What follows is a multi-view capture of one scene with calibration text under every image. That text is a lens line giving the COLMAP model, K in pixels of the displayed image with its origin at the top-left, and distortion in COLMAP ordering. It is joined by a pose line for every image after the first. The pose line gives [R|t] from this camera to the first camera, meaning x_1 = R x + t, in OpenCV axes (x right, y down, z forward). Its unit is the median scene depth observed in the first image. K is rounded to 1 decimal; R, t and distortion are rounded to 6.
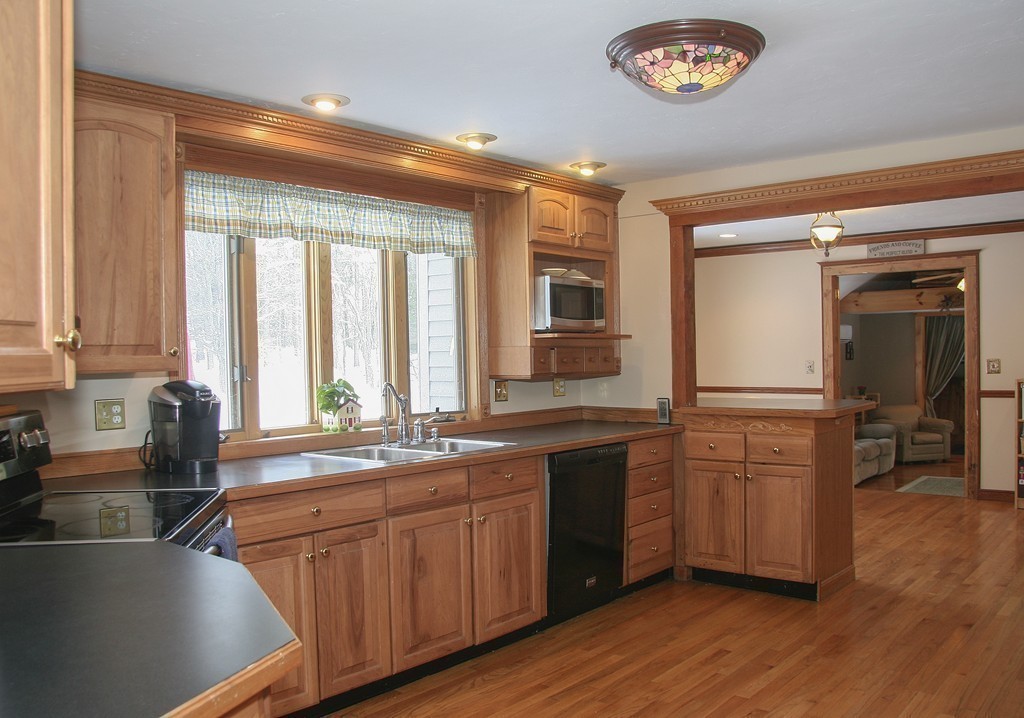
lens RADIAL K [[874.6, 0, 512.0], [0, 874.6, 359.0], [0, 0, 1]] dist [-0.084892, 0.006653]
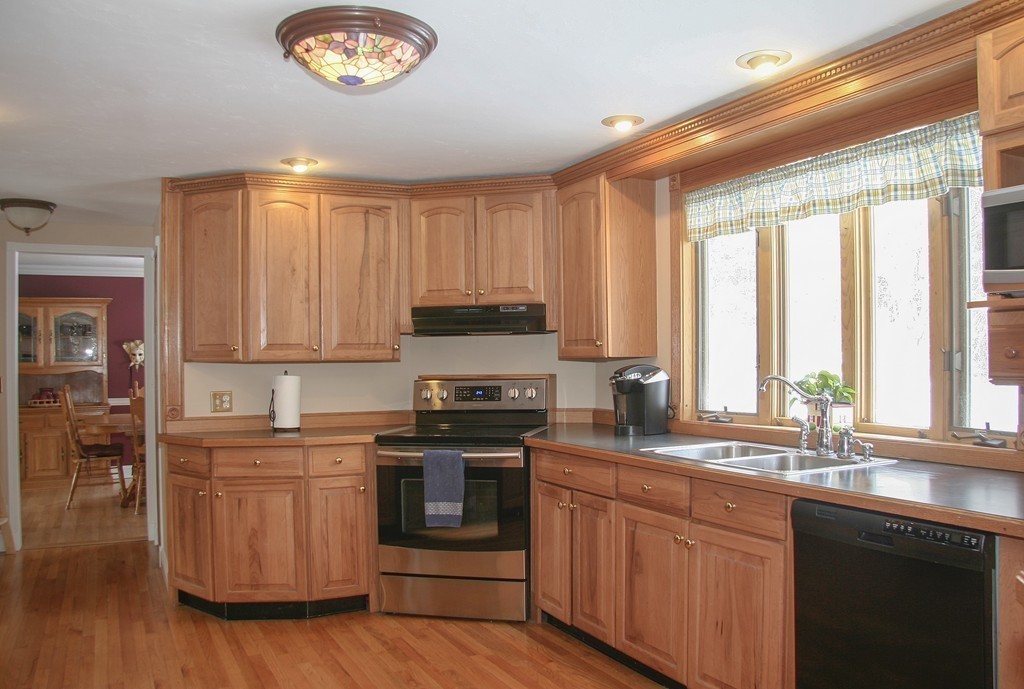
lens RADIAL K [[816.6, 0, 512.0], [0, 816.6, 344.5], [0, 0, 1]] dist [-0.160329, 0.124640]
pose [[-0.382141, 0.006229, -0.924083, 0.715129], [0.012887, 0.999916, 0.001411, -0.008676], [0.924014, -0.011370, -0.382190, 1.106642]]
